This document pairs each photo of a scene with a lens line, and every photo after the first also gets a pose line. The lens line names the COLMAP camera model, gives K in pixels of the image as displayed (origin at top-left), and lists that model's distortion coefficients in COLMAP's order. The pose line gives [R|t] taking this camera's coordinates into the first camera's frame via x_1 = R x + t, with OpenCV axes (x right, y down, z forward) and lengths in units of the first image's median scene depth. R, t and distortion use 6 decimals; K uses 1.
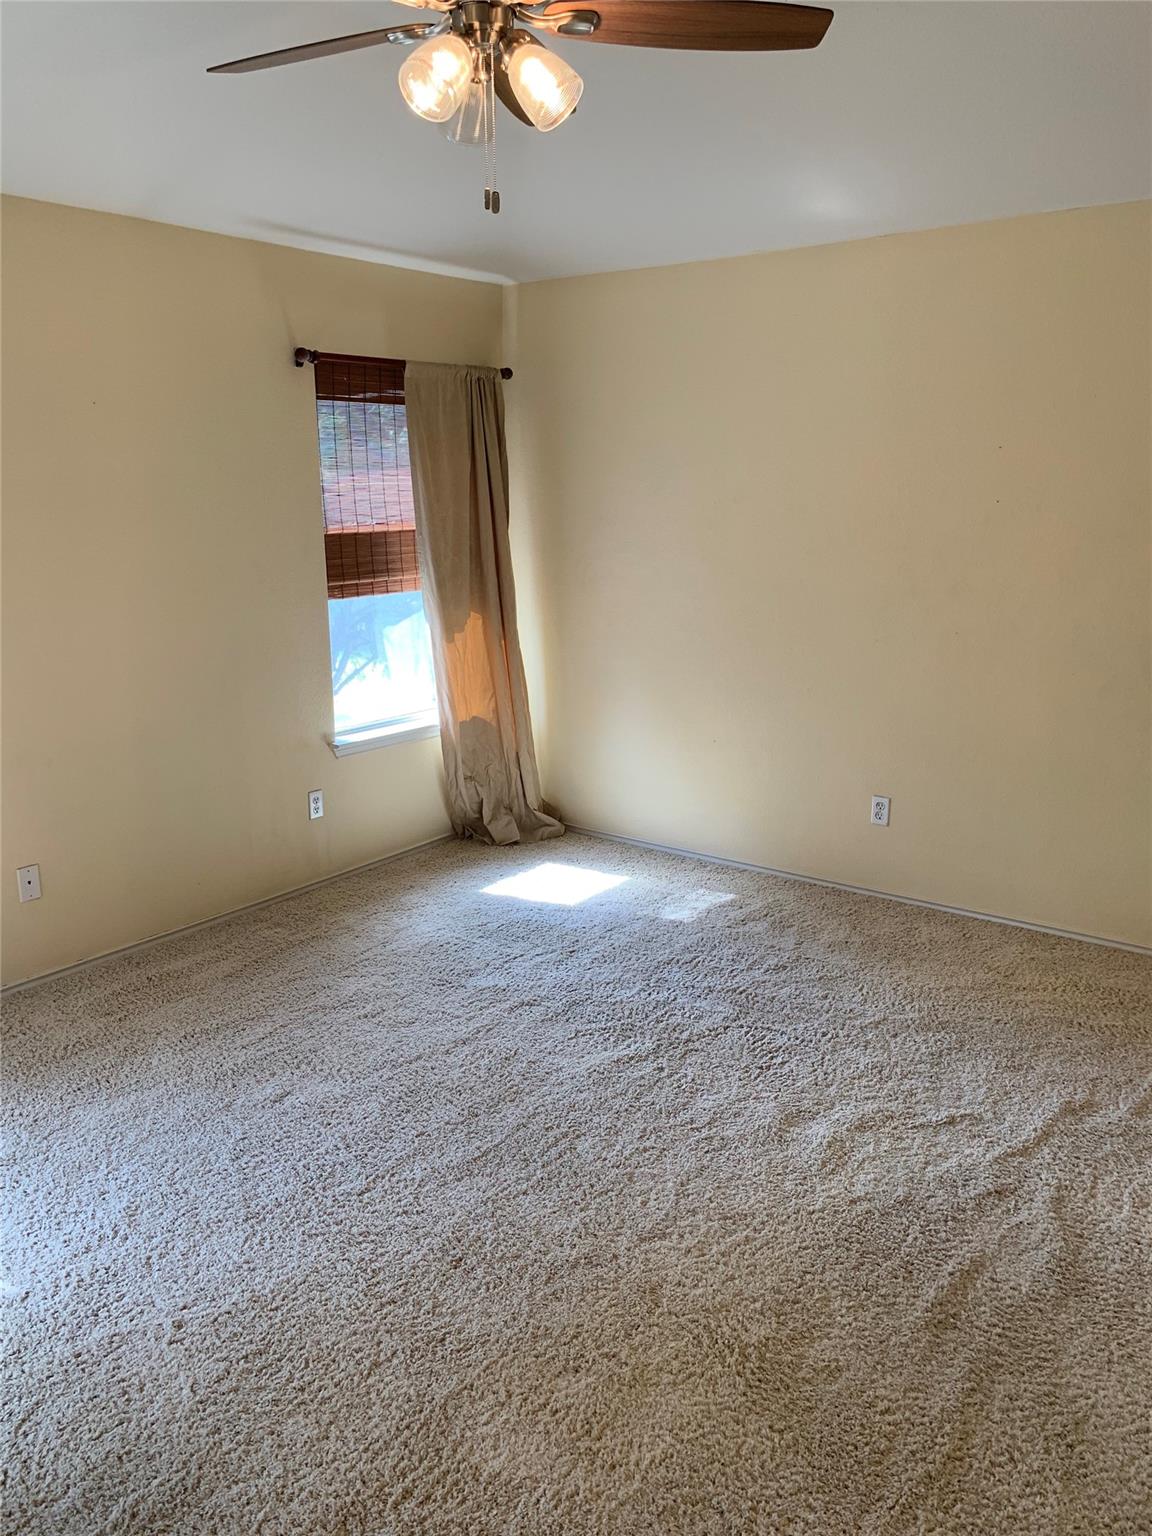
lens RADIAL K [[1180.4, 0, 574.5], [0, 1180.4, 773.1], [0, 0, 1]] dist [0.023995, -0.030672]
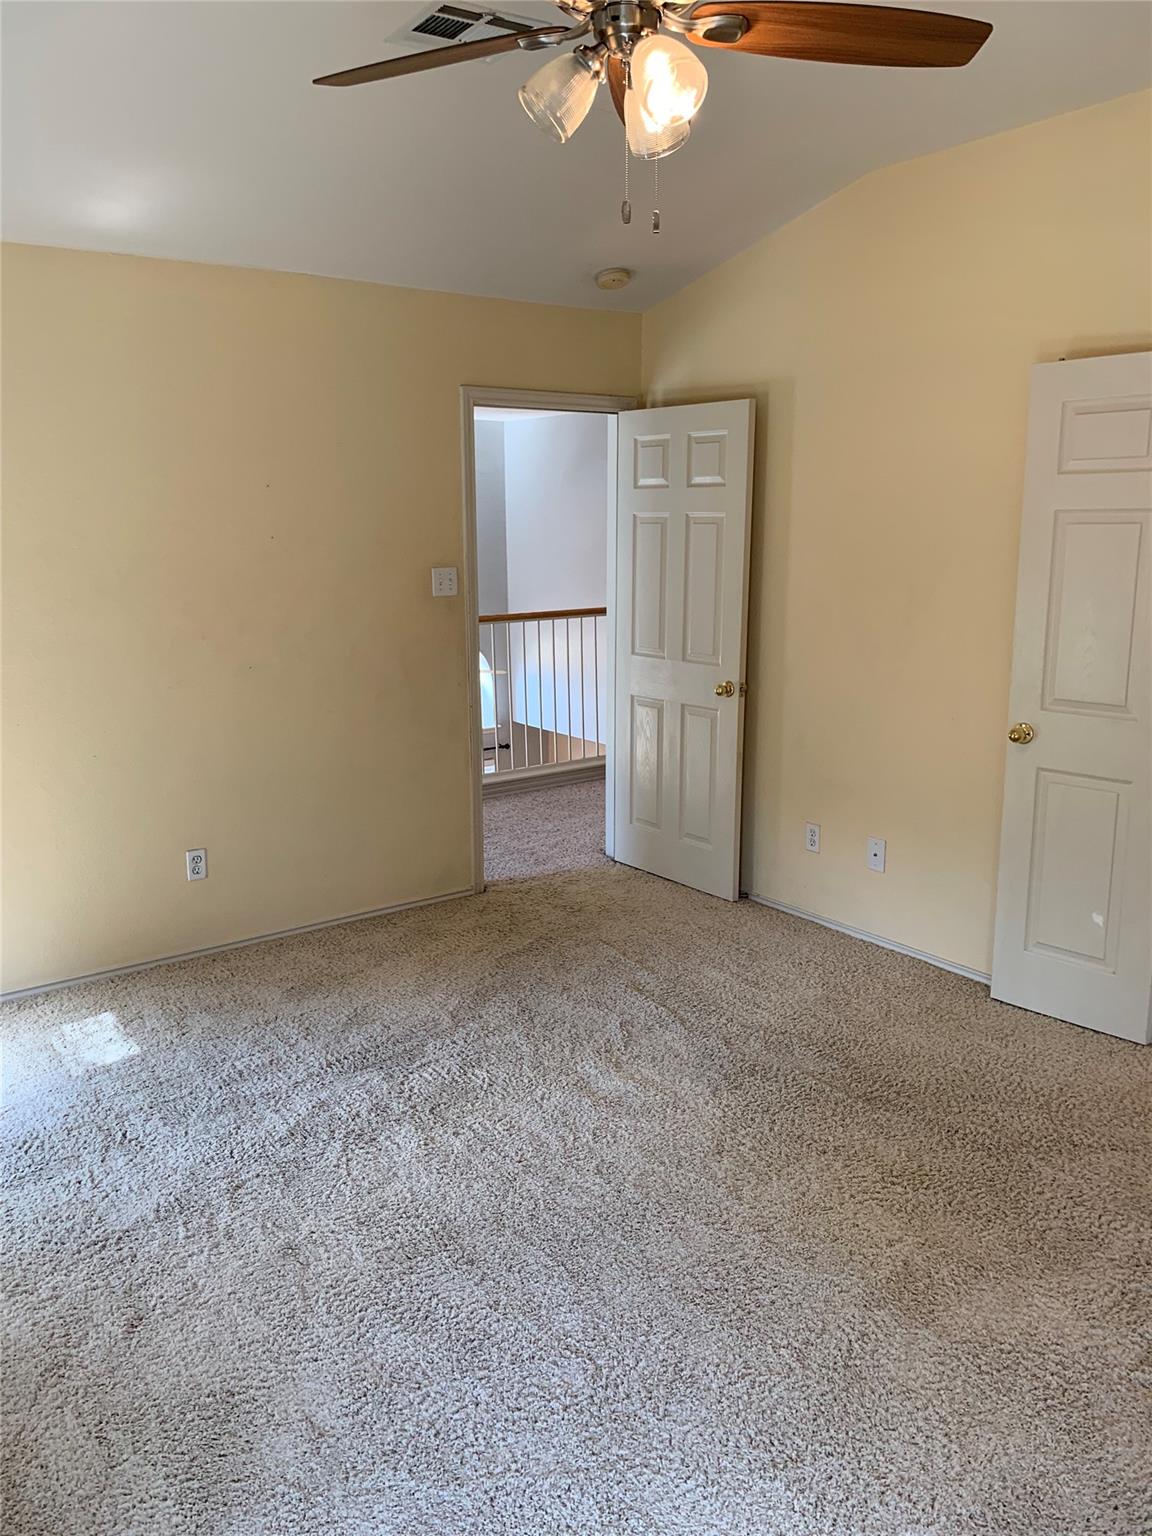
lens RADIAL K [[1180.4, 0, 574.3], [0, 1180.4, 763.4], [0, 0, 1]] dist [0.023995, -0.030672]
pose [[0.300565, -0.203799, 0.931733, -0.562146], [0.242362, 0.961157, 0.132052, -0.106828], [-0.922454, 0.186127, 0.338283, 0.419040]]
